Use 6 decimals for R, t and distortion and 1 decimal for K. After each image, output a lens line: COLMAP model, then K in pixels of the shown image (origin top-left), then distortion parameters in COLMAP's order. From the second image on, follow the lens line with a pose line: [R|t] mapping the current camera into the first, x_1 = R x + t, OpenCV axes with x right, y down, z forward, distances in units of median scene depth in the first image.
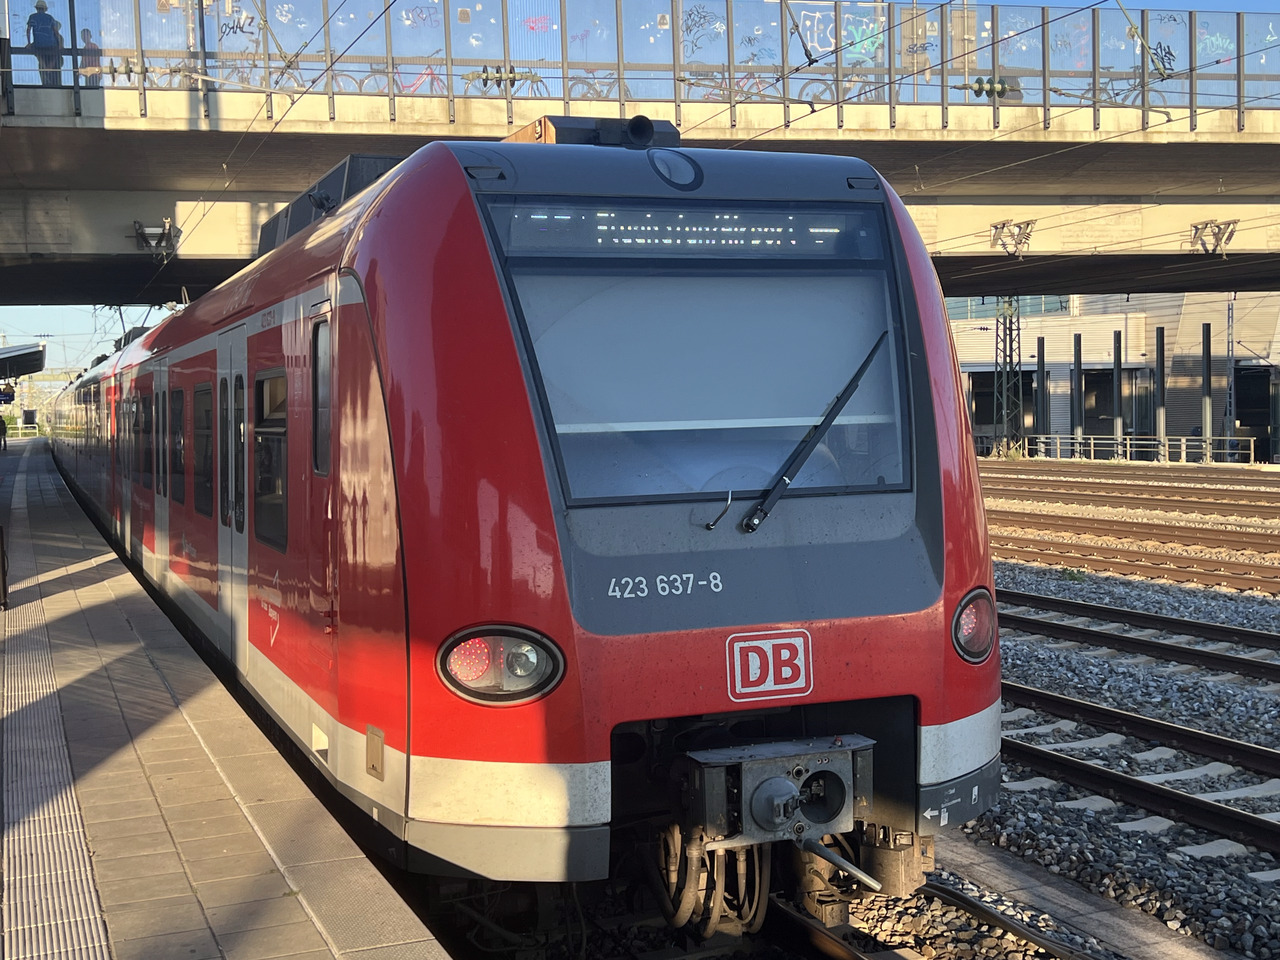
lens RADIAL K [[1636.9, 0, 640.0], [0, 1636.9, 480.0], [0, 0, 1]] dist [0.232666, -0.819096]
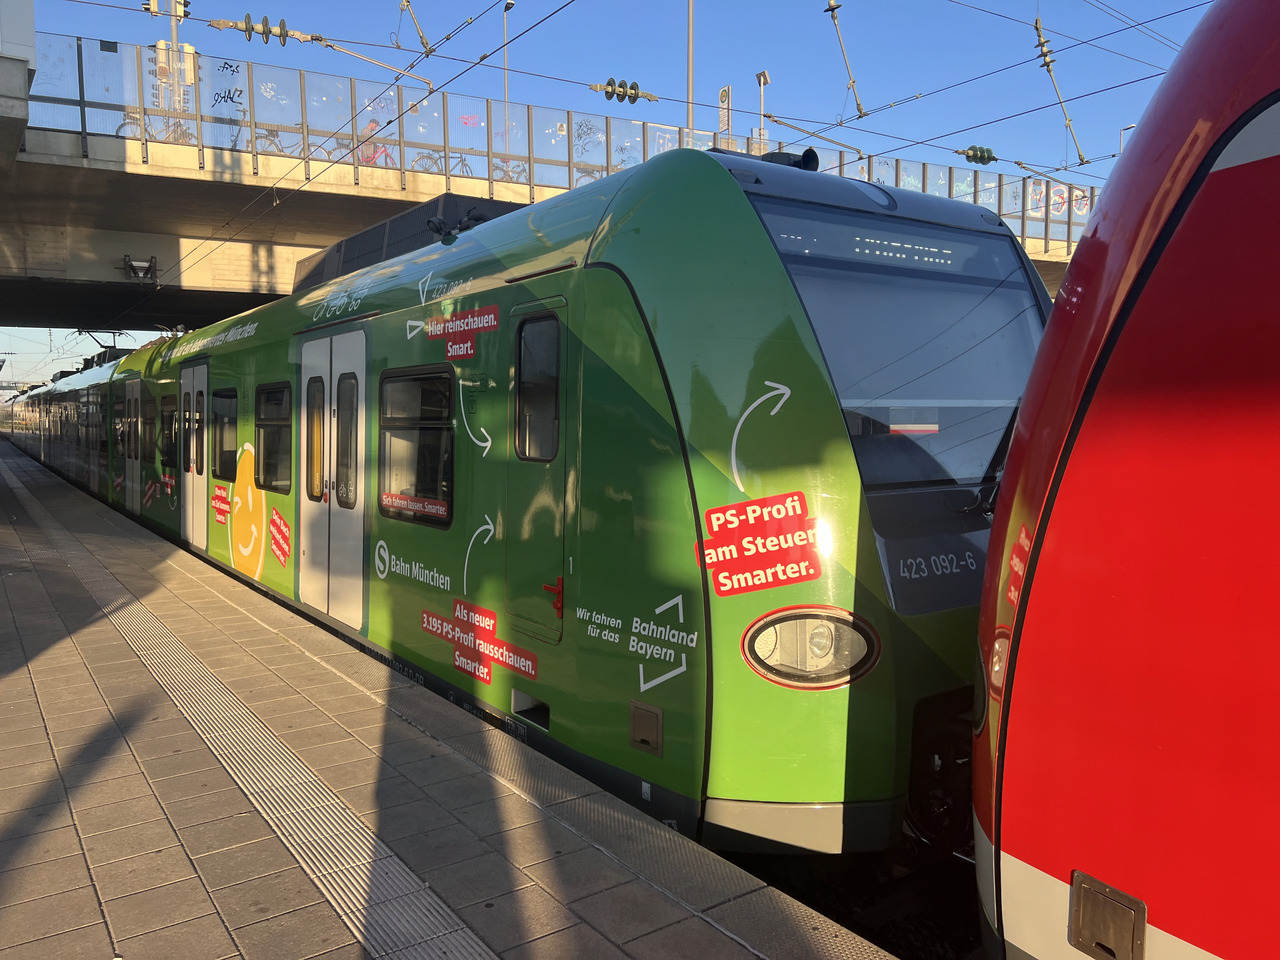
lens RADIAL K [[969.1, 0, 640.0], [0, 969.1, 480.0], [0, 0, 1]] dist [0.050658, -0.053539]
pose [[0.969098, 0.003469, 0.246650, -0.121697], [-0.008159, 0.999805, 0.017996, -0.005394], [-0.246539, -0.019452, 0.968938, 0.214316]]
